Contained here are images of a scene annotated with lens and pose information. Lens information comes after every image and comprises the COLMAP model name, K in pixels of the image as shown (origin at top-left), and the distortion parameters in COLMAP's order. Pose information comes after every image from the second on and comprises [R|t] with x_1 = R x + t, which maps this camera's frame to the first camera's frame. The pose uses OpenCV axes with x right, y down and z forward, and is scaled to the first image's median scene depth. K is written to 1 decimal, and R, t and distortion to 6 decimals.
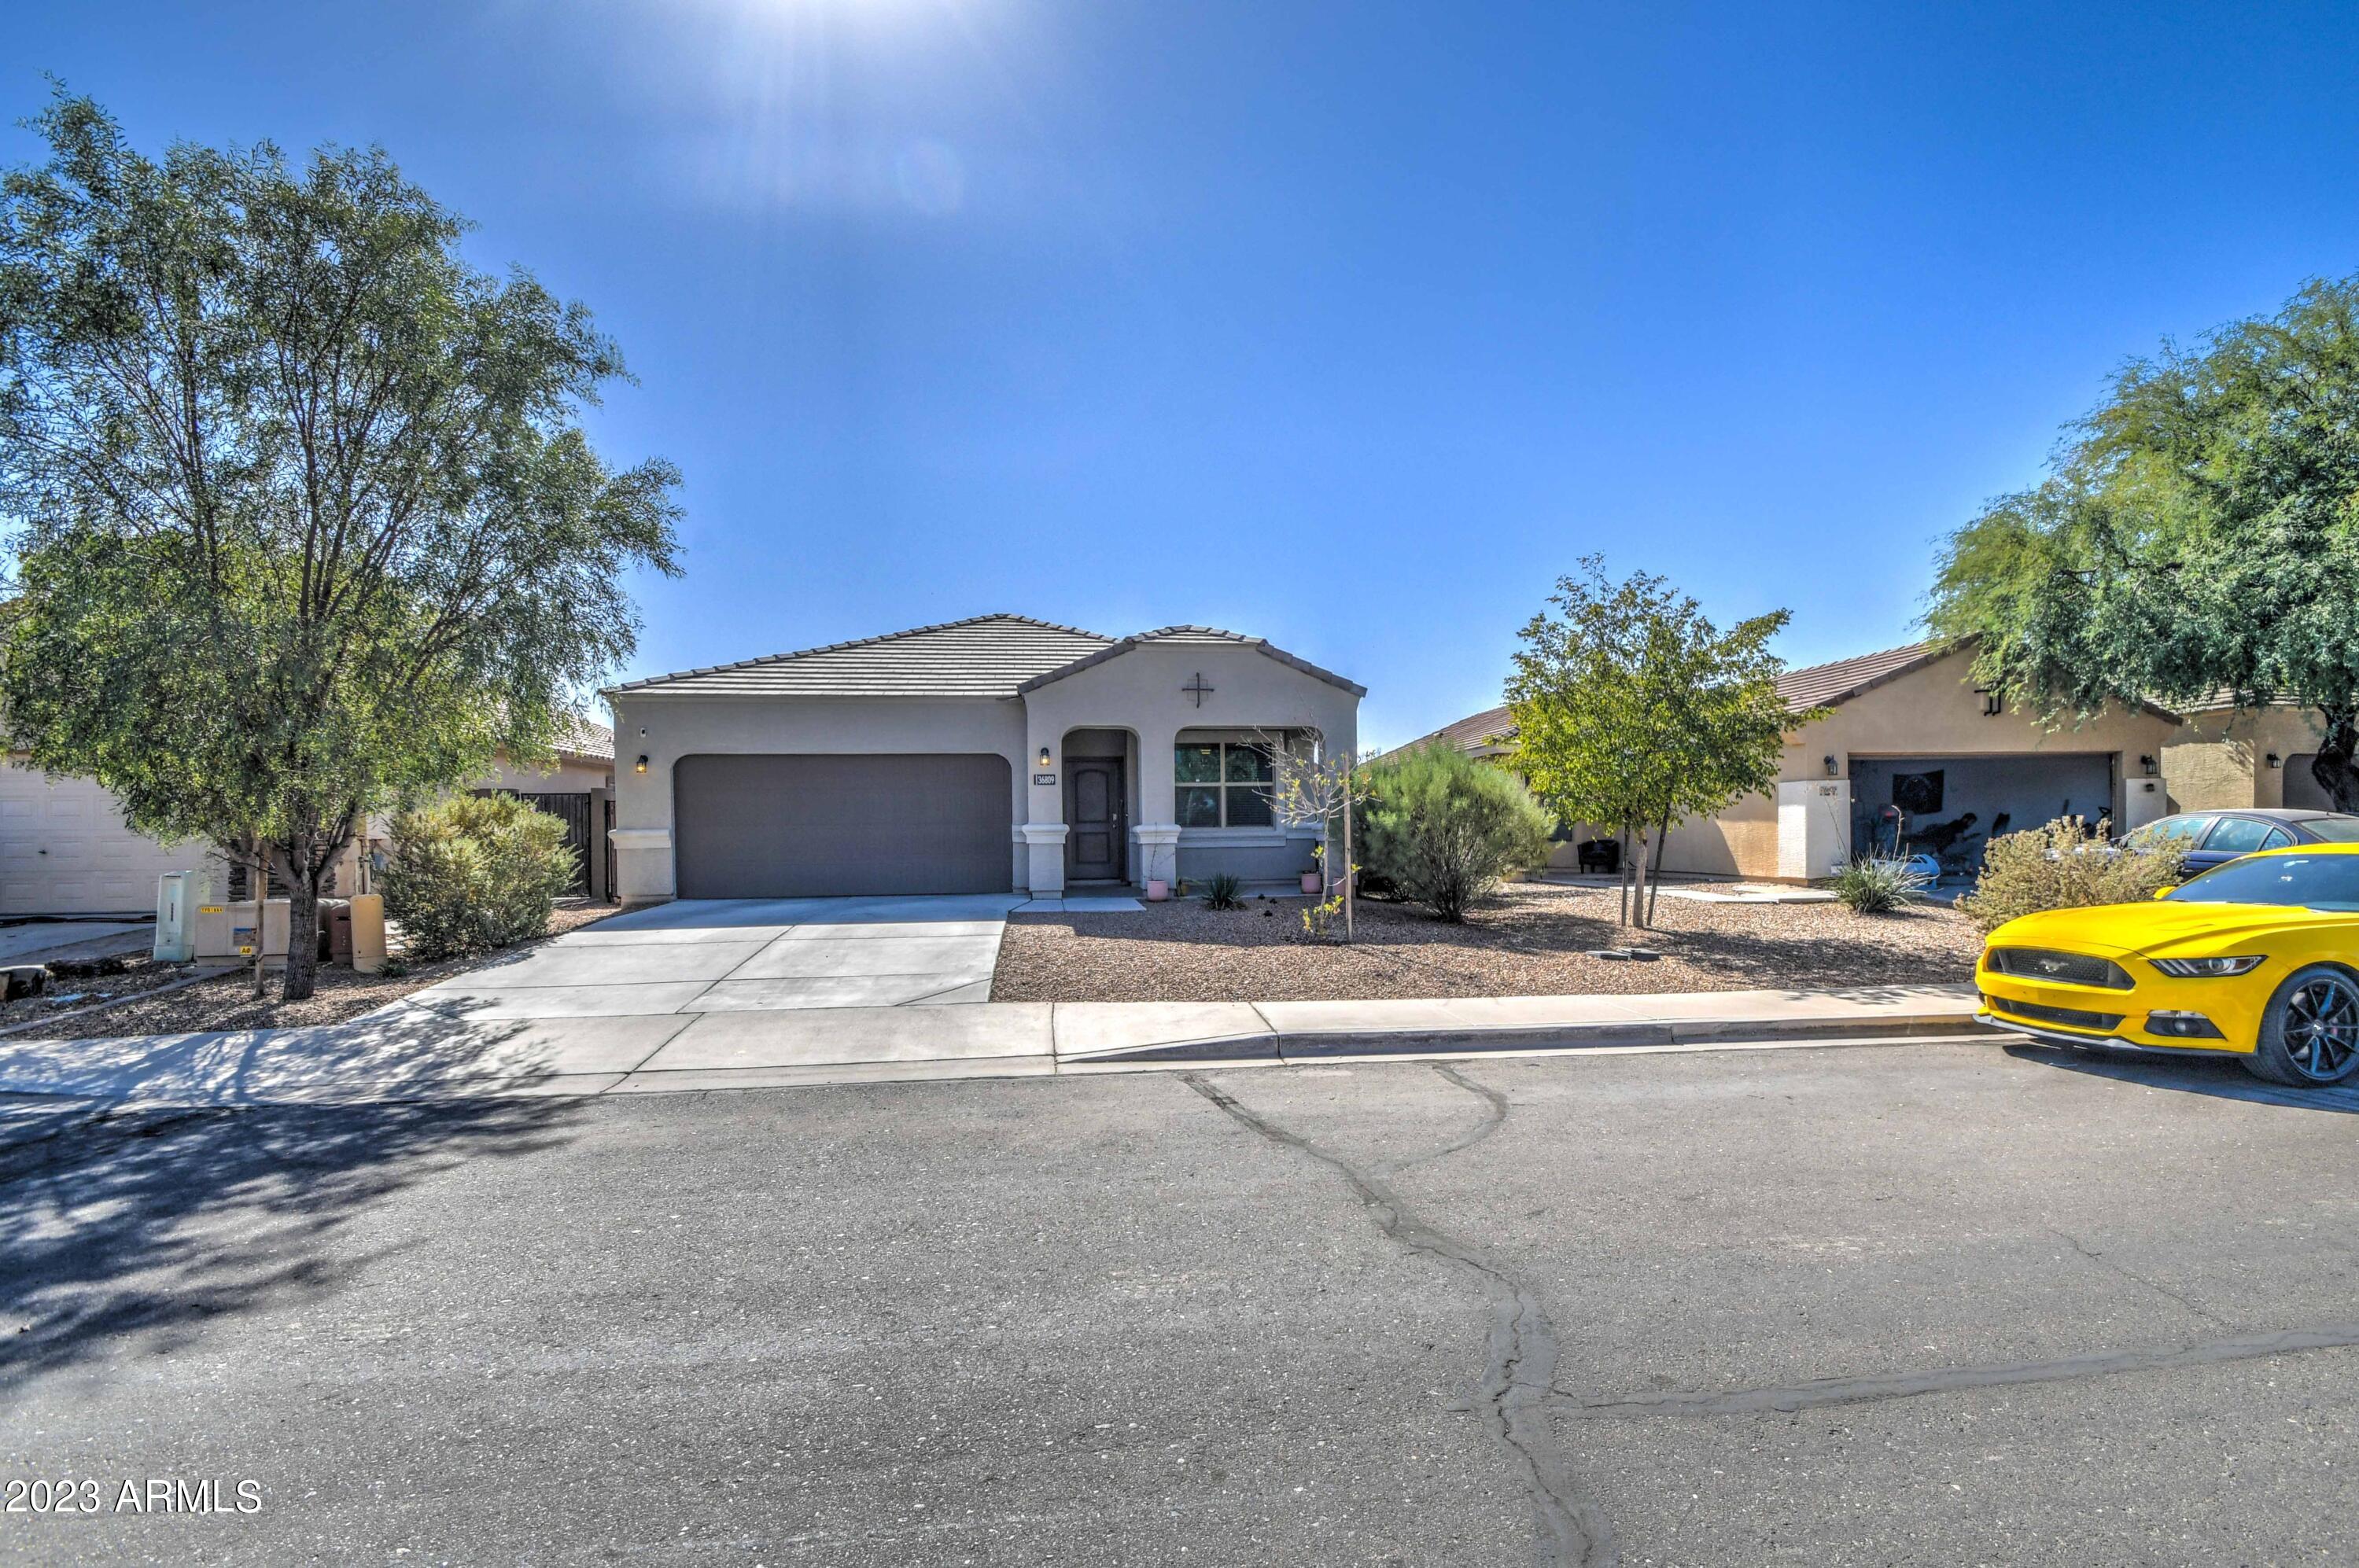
lens RADIAL K [[1054.1, 0, 1174.0], [0, 1054.1, 817.2], [0, 0, 1]] dist [-0.000875, -0.000072]
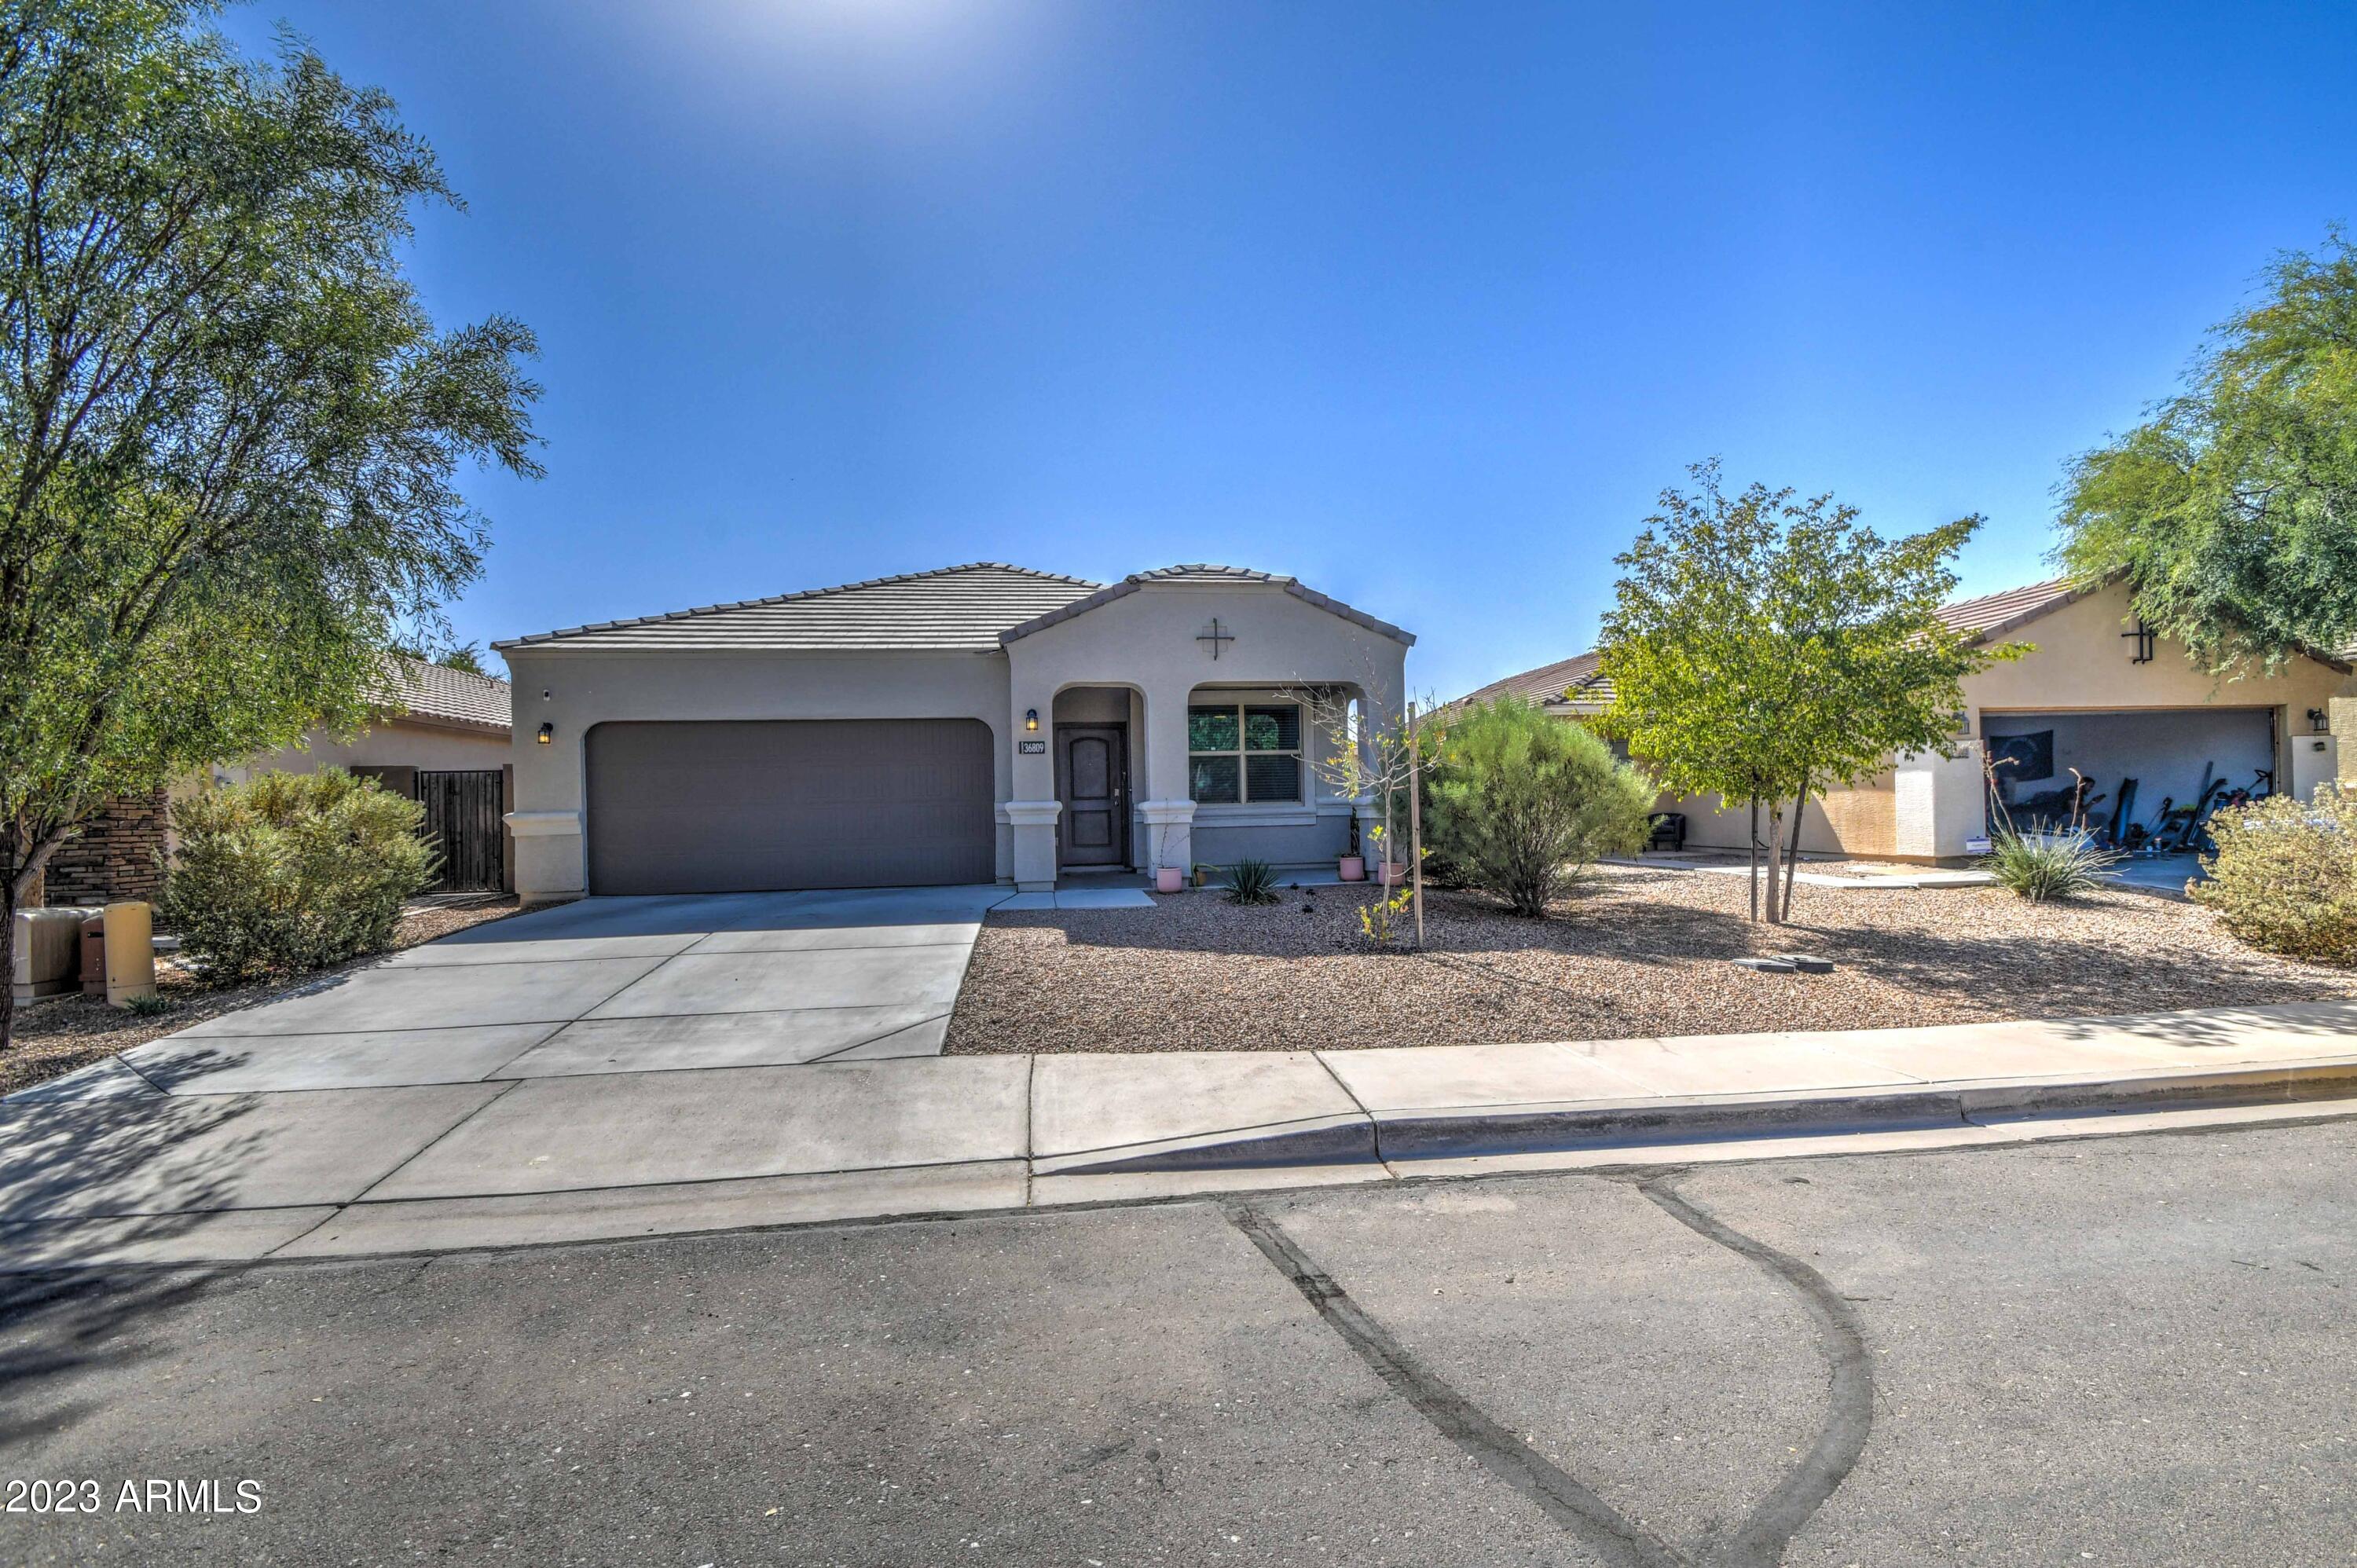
lens RADIAL K [[1056.9, 0, 1178.5], [0, 1056.9, 784.0], [0, 0, 1]] dist [-0.000314, -0.000238]
pose [[0.999949, -0.009442, 0.003513, -0.011606], [0.009474, 0.999912, -0.009318, 0.002058], [-0.003424, 0.009351, 0.999950, 0.185334]]
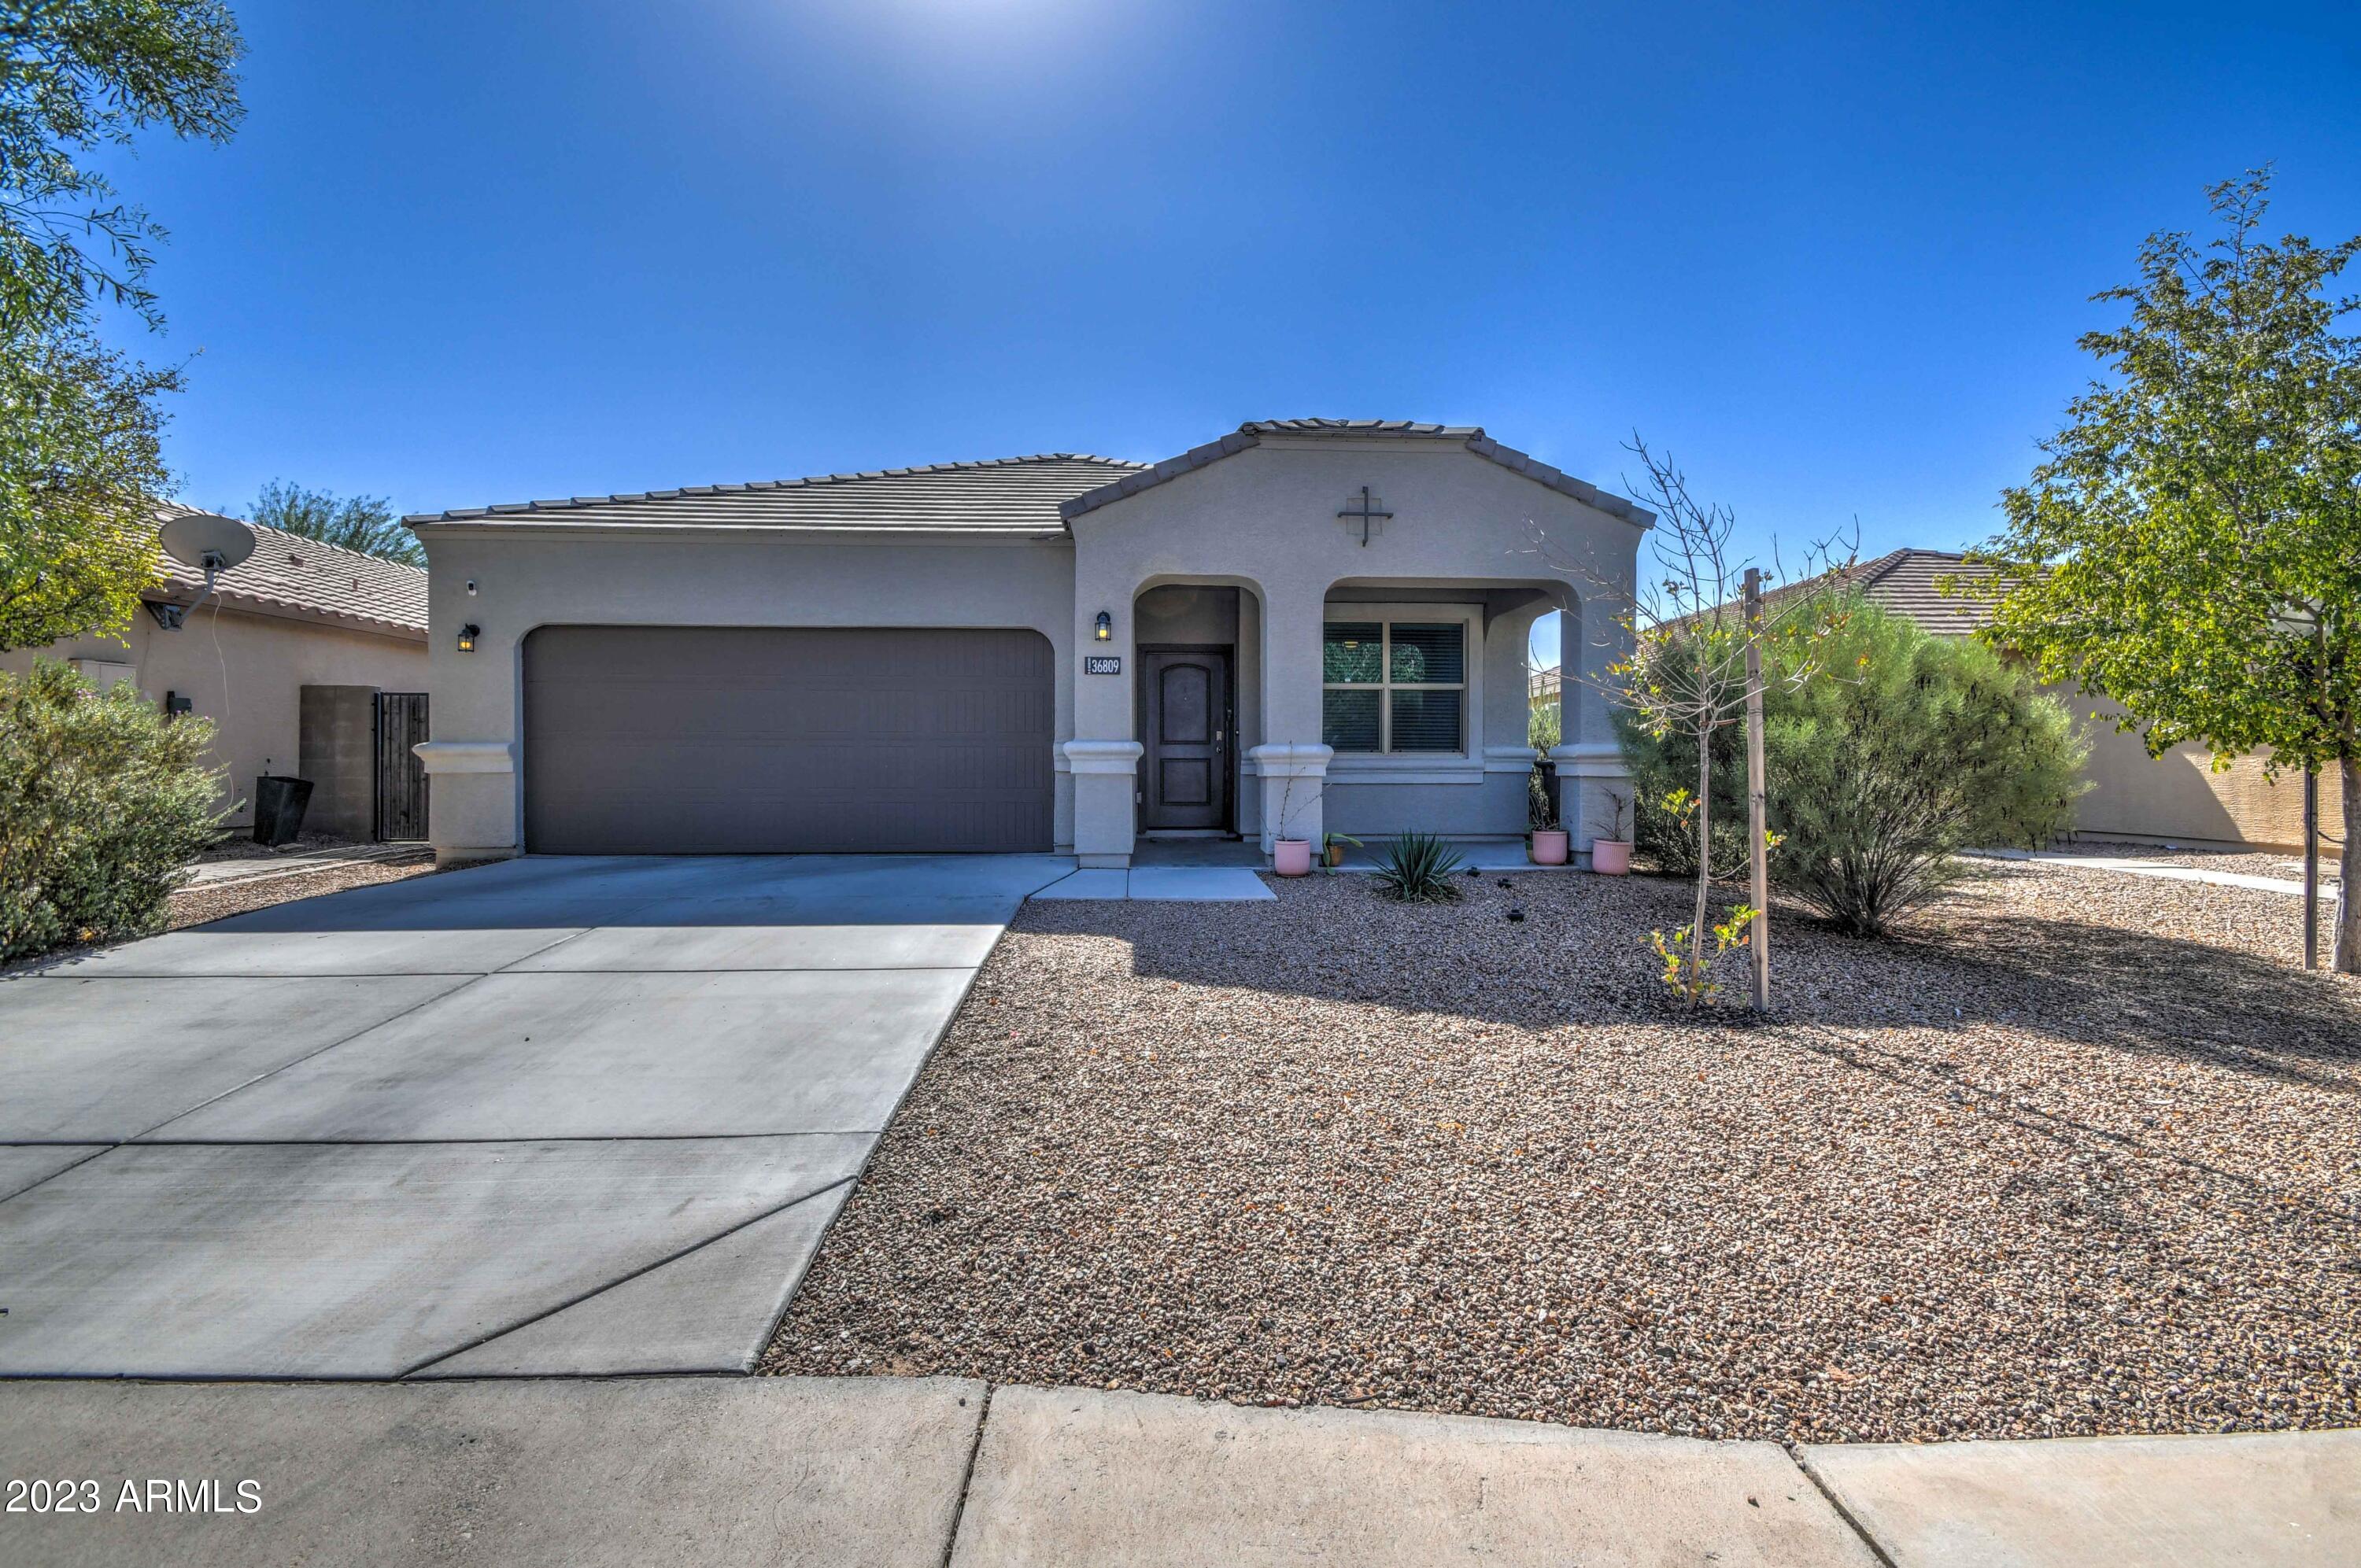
lens RADIAL K [[1046.5, 0, 1173.5], [0, 1046.5, 747.6], [0, 0, 1]] dist [-0.000644, -0.000269]
pose [[0.995321, 0.011573, -0.095933, -0.028885], [-0.011676, 0.999932, -0.000514, 0.011035], [0.095920, 0.001632, 0.995388, 0.462866]]
